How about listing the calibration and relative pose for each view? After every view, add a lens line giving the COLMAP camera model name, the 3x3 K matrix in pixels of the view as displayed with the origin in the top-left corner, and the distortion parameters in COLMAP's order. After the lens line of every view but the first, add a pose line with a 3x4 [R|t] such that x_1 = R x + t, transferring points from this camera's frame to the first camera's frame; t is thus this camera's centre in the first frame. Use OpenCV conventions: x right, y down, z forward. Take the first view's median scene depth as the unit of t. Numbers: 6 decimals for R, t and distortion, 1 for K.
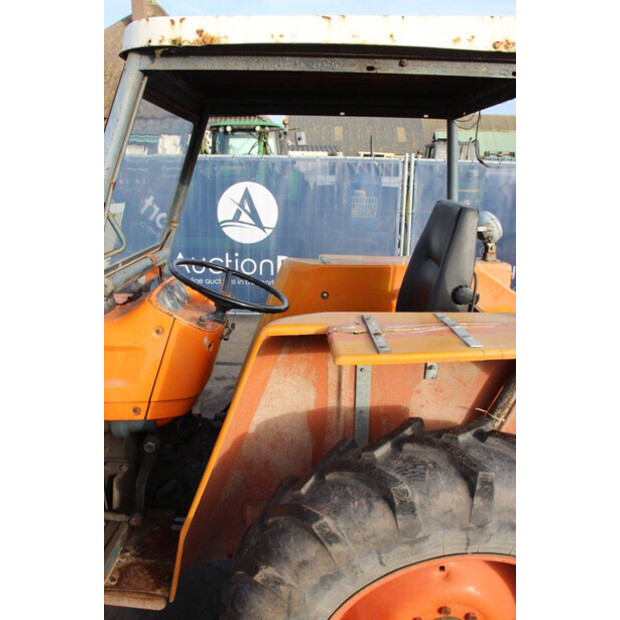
lens RADIAL K [[514.8, 0, 307.9], [0, 514.8, 307.1], [0, 0, 1]] dist [-0.167942, 0.153281]
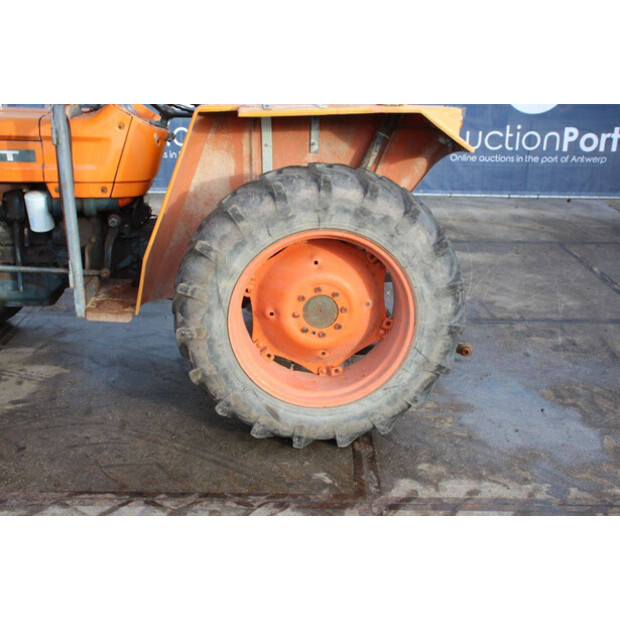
lens RADIAL K [[760.5, 0, 310.0], [0, 760.5, 310.0], [0, 0, 1]] dist [0.015961, 0.008861]
pose [[0.998339, -0.022513, 0.053034, 0.112770], [0.018339, 0.996791, 0.077922, 0.452983], [-0.054618, -0.076820, 0.995548, -1.296559]]
